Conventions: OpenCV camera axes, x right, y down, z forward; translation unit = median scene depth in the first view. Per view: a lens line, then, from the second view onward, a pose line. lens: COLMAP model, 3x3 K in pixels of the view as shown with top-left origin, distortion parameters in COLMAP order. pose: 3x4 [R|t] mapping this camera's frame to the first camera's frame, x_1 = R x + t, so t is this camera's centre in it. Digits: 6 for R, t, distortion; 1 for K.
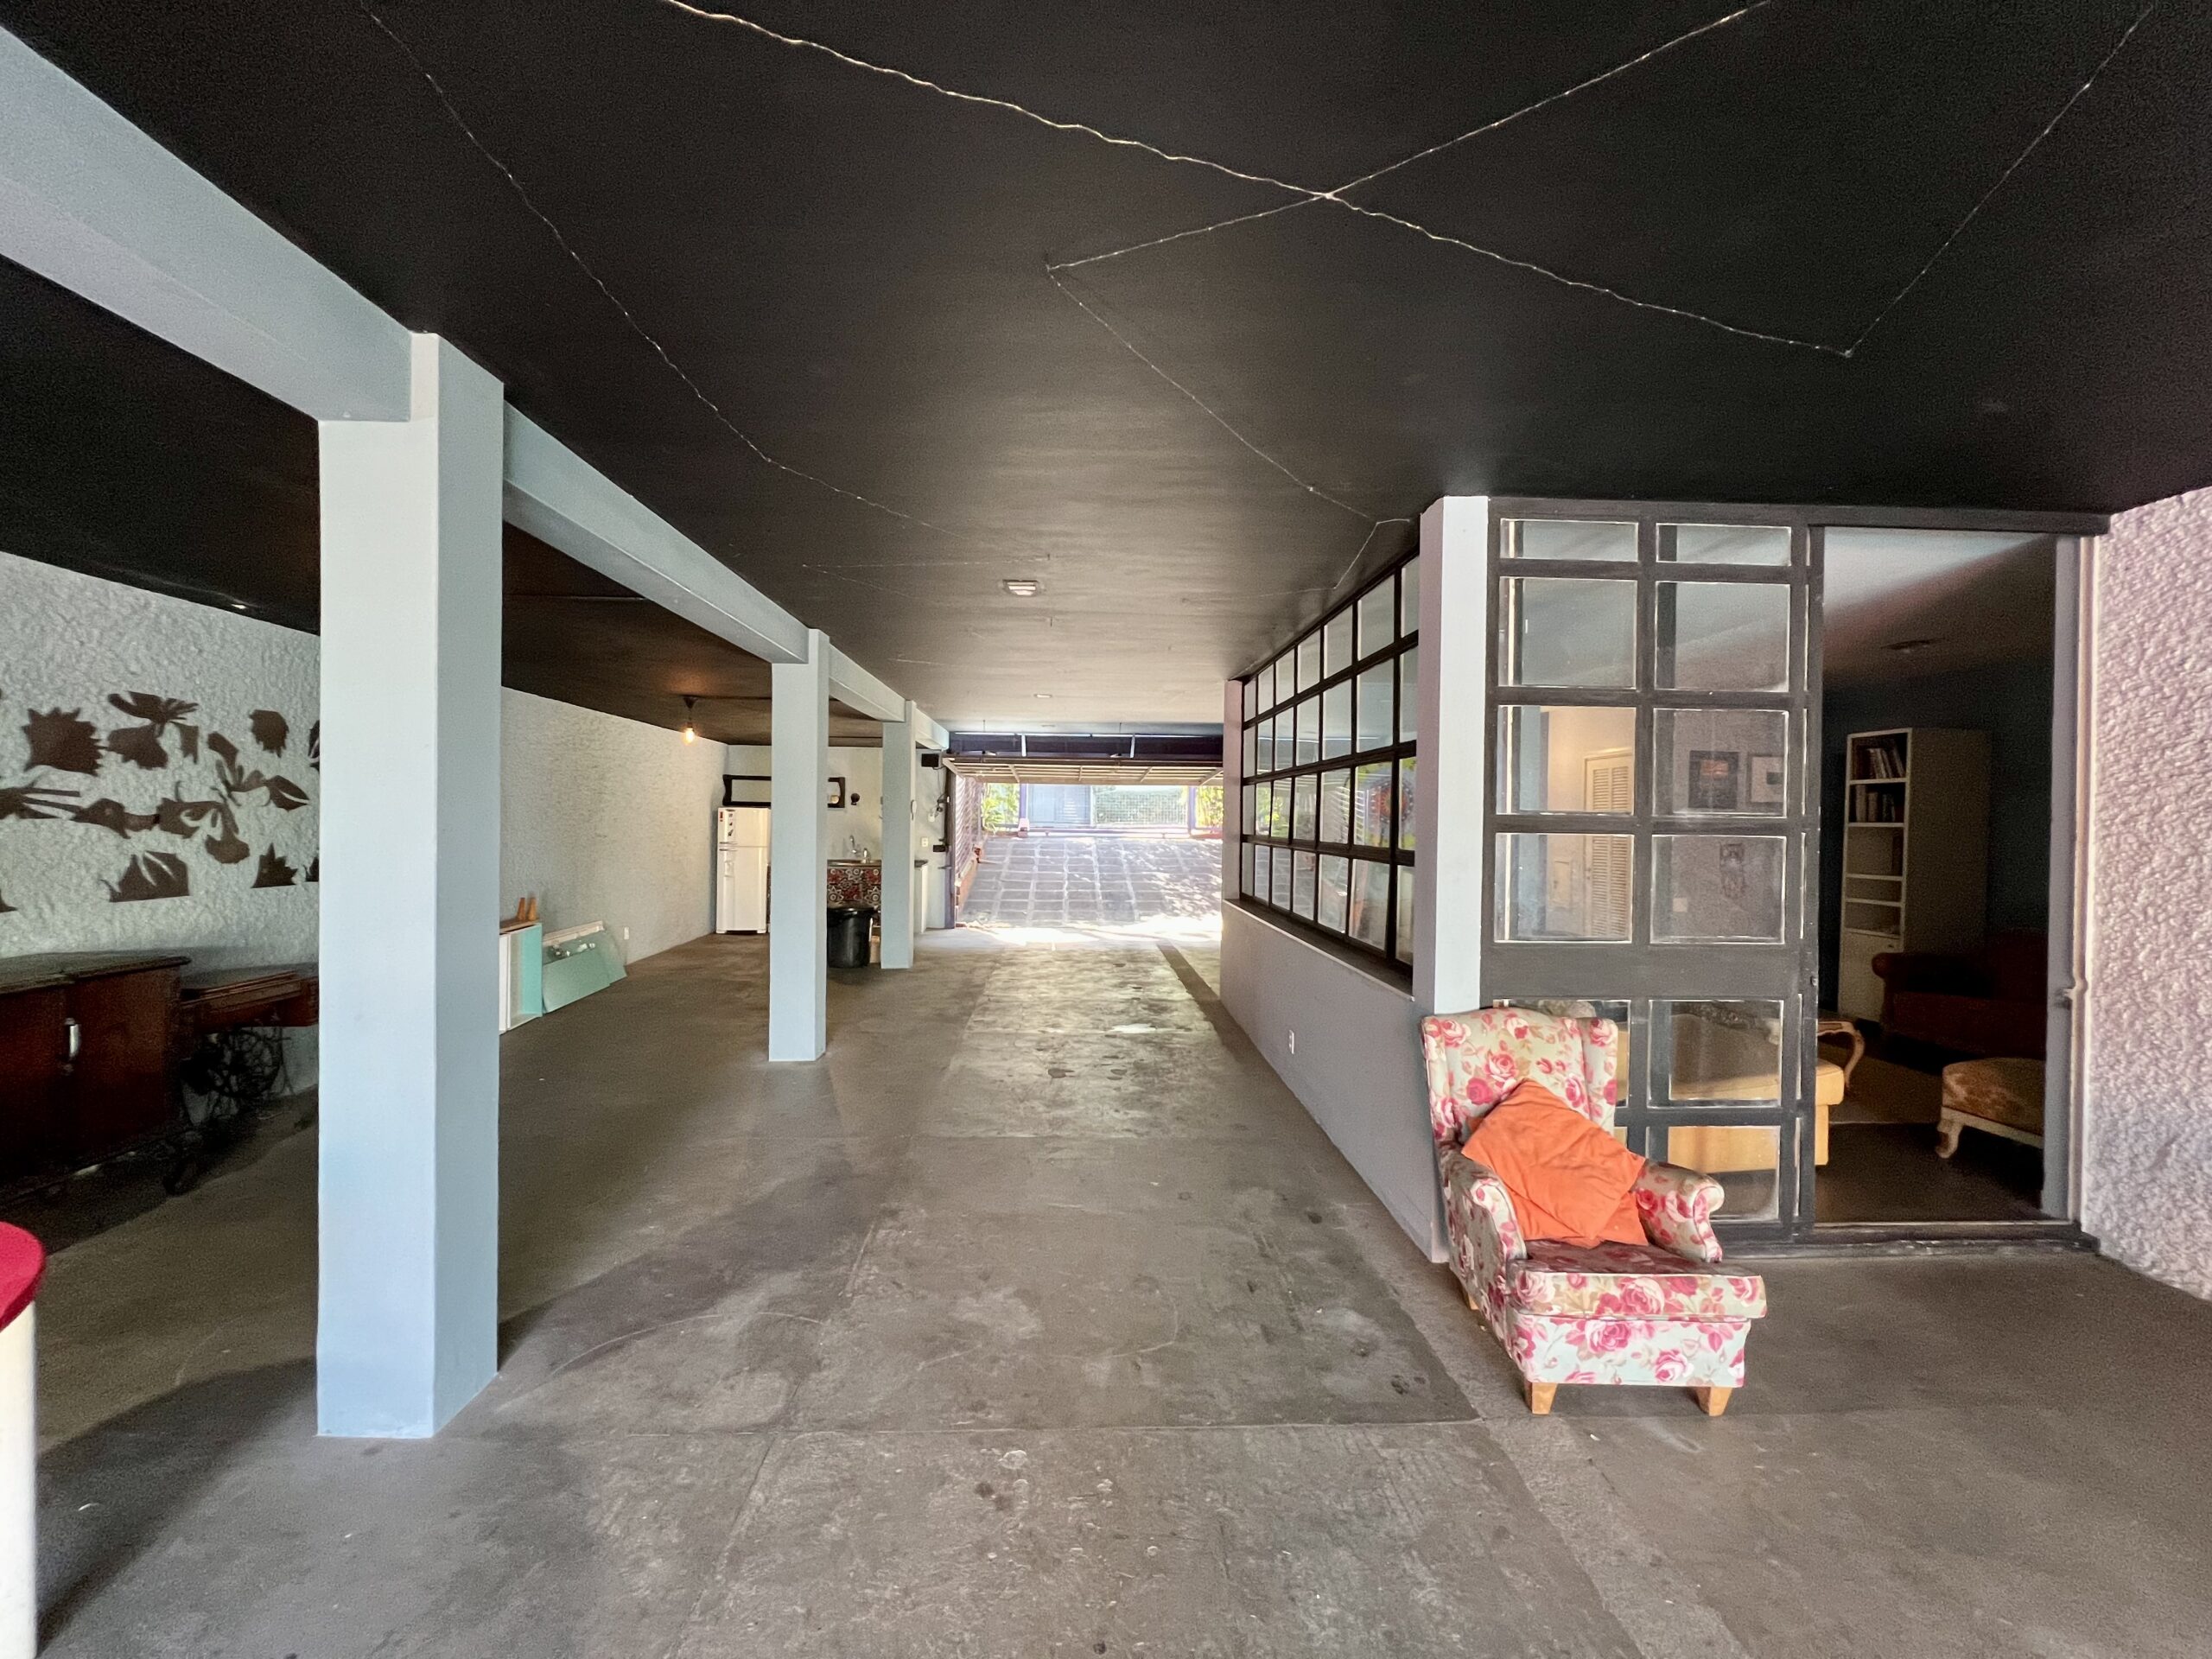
lens RADIAL K [[883.2, 0, 1106.4], [0, 883.2, 825.7], [0, 0, 1]] dist [-0.001227, 0.000424]
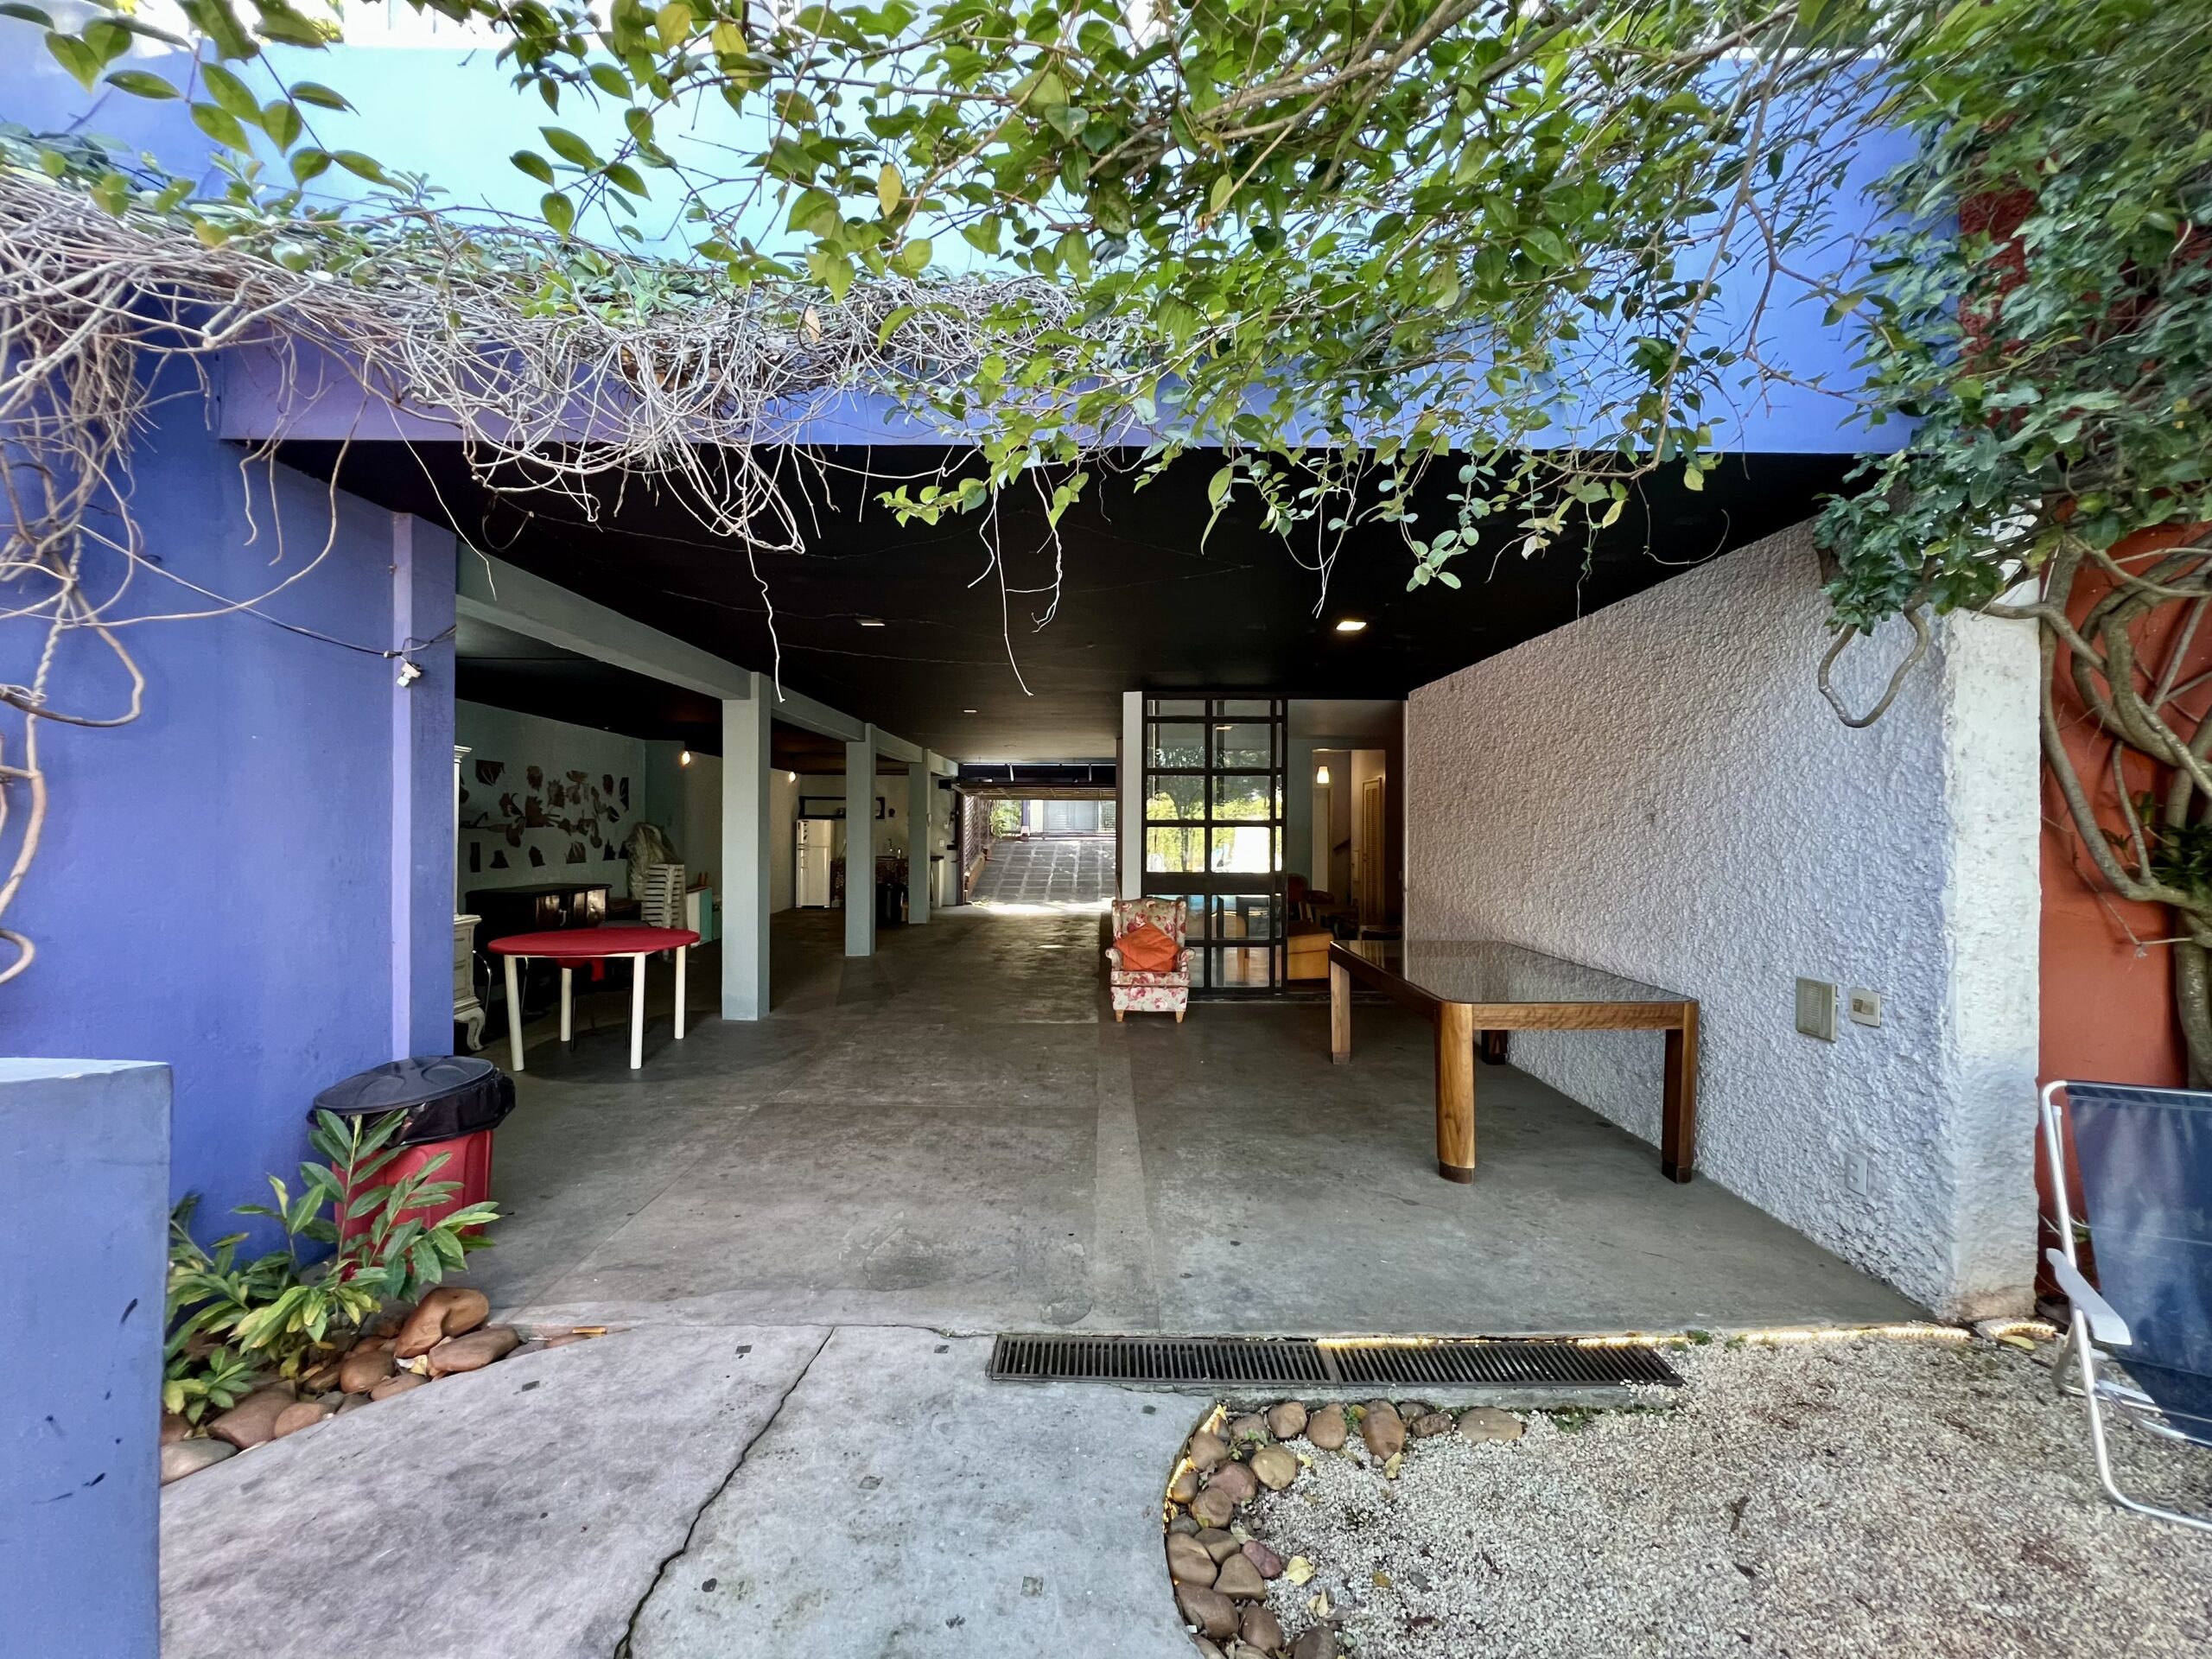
lens RADIAL K [[883.2, 0, 1107.9], [0, 883.2, 827.7], [0, 0, 1]] dist [-0.001227, 0.000424]
pose [[0.999195, -0.007774, -0.039356, 0.138569], [0.007431, 0.999933, -0.008852, 0.009774], [0.039422, 0.008552, 0.999186, -0.473706]]
